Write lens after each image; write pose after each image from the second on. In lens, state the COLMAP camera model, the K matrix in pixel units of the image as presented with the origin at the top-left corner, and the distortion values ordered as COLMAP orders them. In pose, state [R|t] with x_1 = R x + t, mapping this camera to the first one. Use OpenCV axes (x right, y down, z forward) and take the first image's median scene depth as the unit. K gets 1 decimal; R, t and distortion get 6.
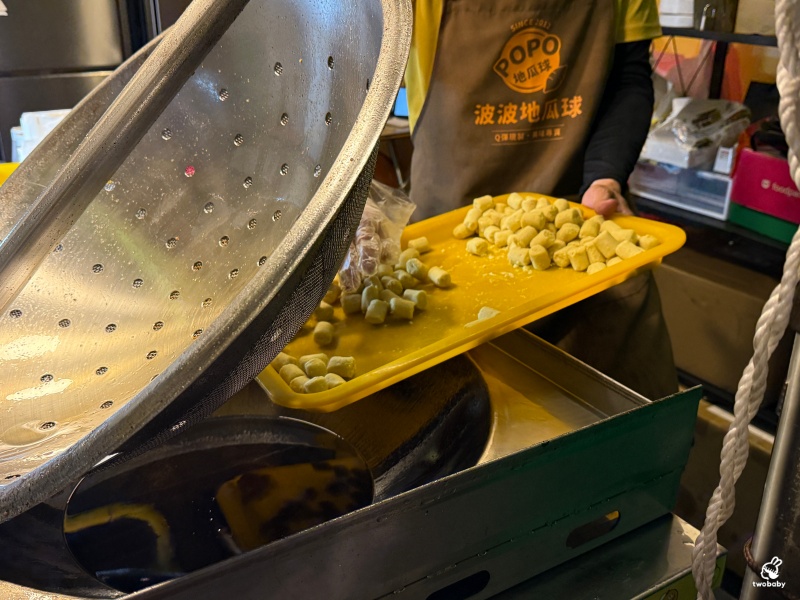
lens RADIAL K [[756.0, 0, 400.0], [0, 756.0, 300.0], [0, 0, 1]] dist [0.089242, -0.226080]
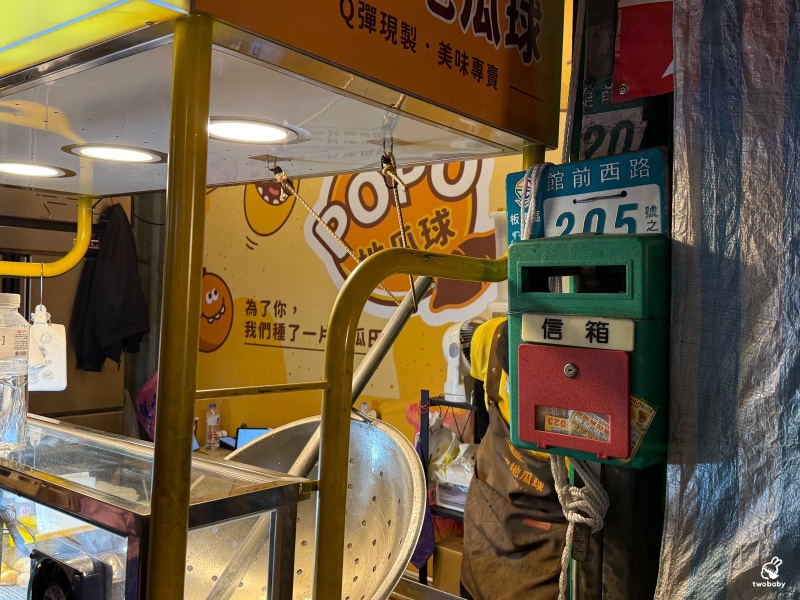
lens RADIAL K [[756.0, 0, 400.0], [0, 756.0, 300.0], [0, 0, 1]] dist [0.089242, -0.226080]
pose [[0.943695, 0.023308, 0.329994, -0.294256], [0.105321, 0.924444, -0.366485, 0.028351], [-0.313602, 0.380606, 0.869938, -0.470131]]
